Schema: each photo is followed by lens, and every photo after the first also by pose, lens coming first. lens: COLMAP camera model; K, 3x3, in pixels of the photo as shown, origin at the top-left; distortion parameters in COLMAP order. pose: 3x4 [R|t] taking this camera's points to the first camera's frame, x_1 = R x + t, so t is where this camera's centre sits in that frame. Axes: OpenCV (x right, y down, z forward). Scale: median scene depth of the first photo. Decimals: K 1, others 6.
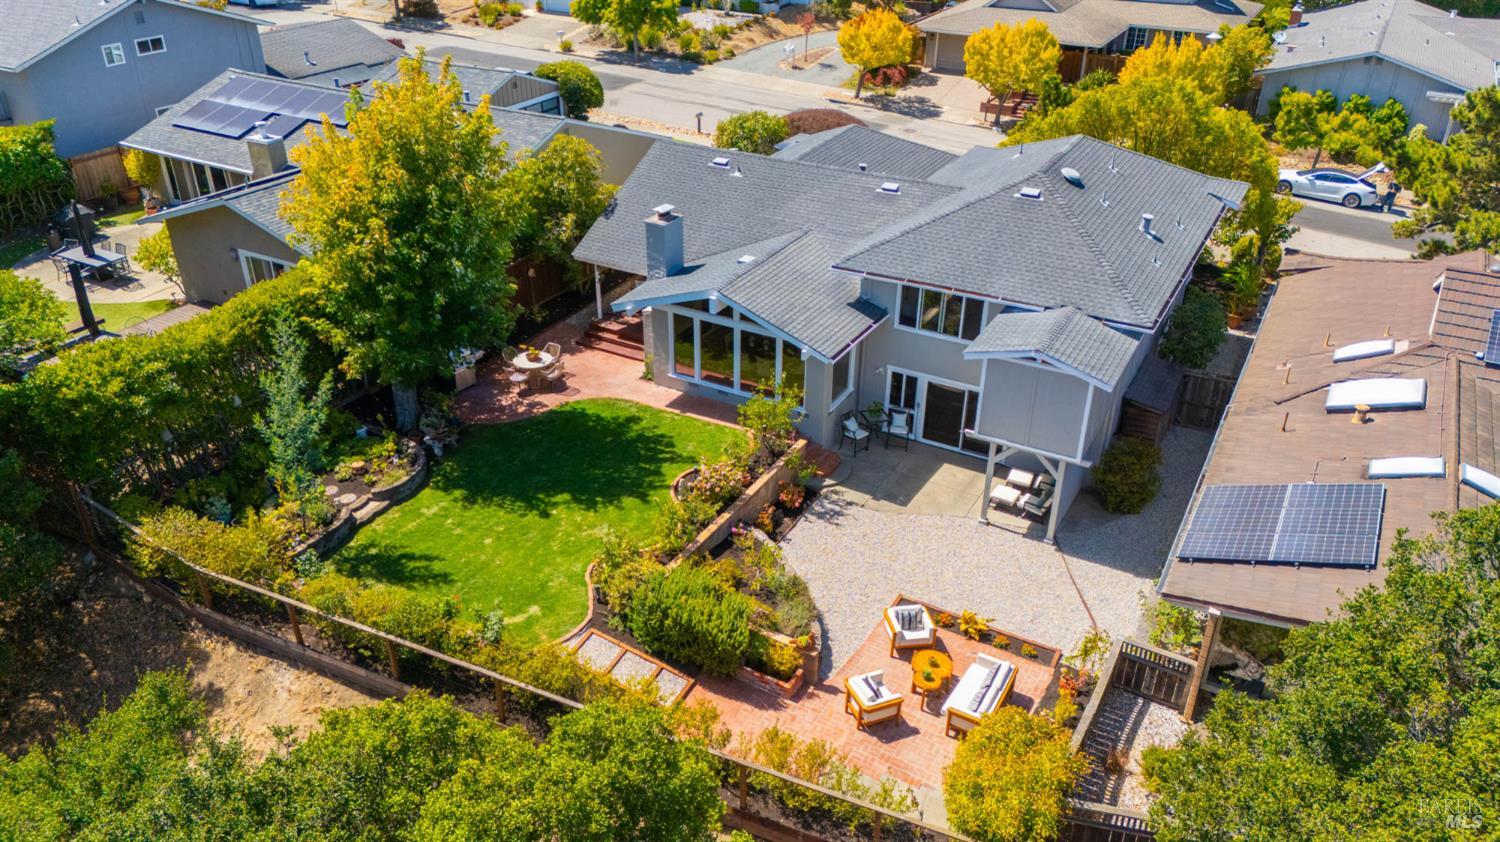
lens RADIAL K [[1128.4, 0, 748.4], [0, 1128.4, 413.8], [0, 0, 1]] dist [0.076071, -0.084461]
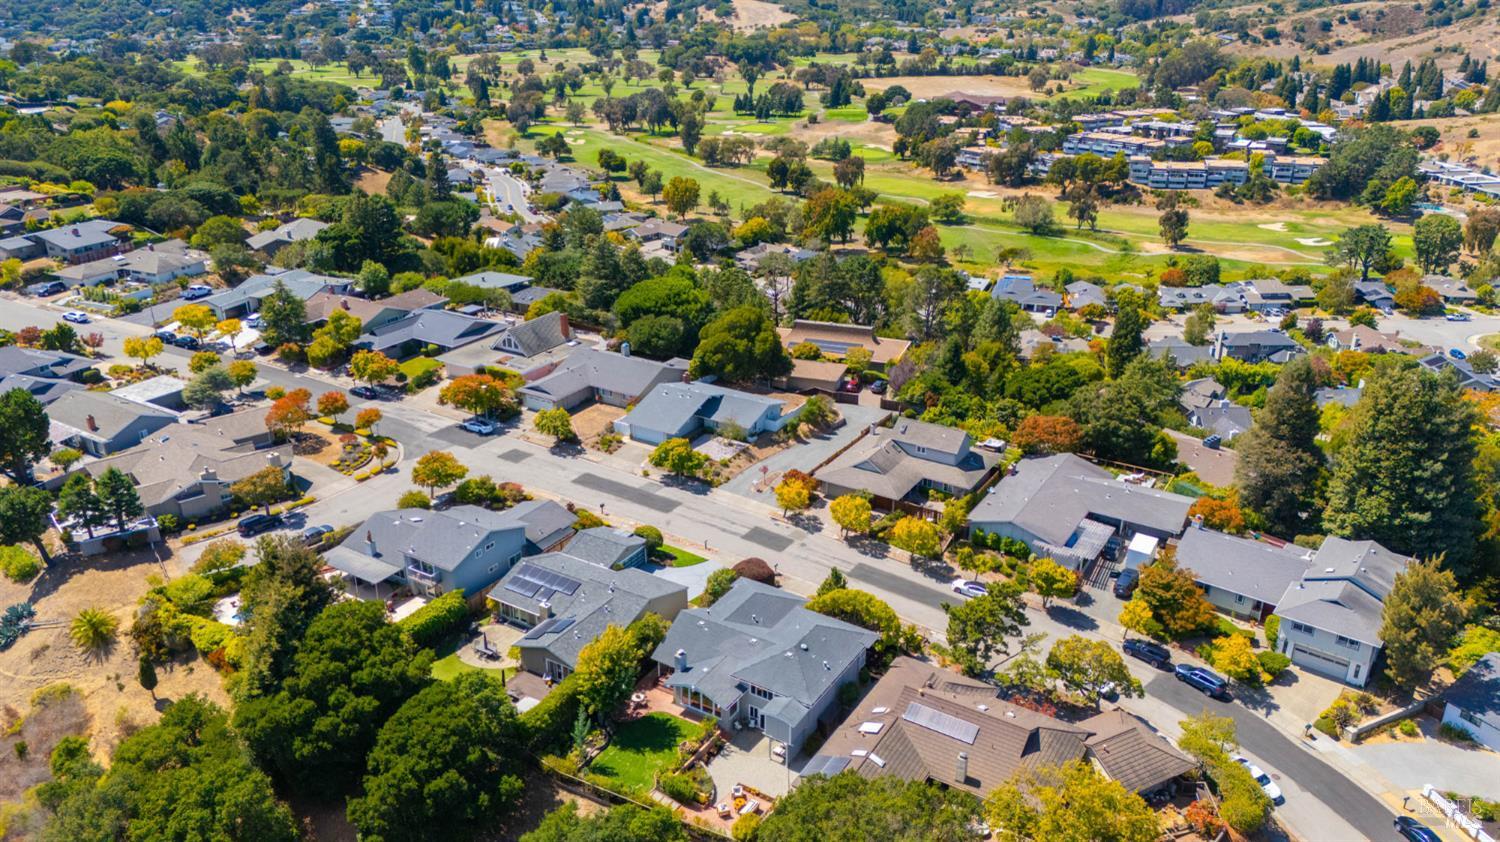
lens RADIAL K [[1026.3, 0, 750.0], [0, 1026.3, 421.0], [0, 0, 1]] dist [0.036670, -0.065927]
pose [[0.999261, 0.013287, -0.036054, 0.252669], [-0.018062, 0.990608, -0.135534, -0.505220], [0.033915, 0.136085, 0.990116, -2.274953]]
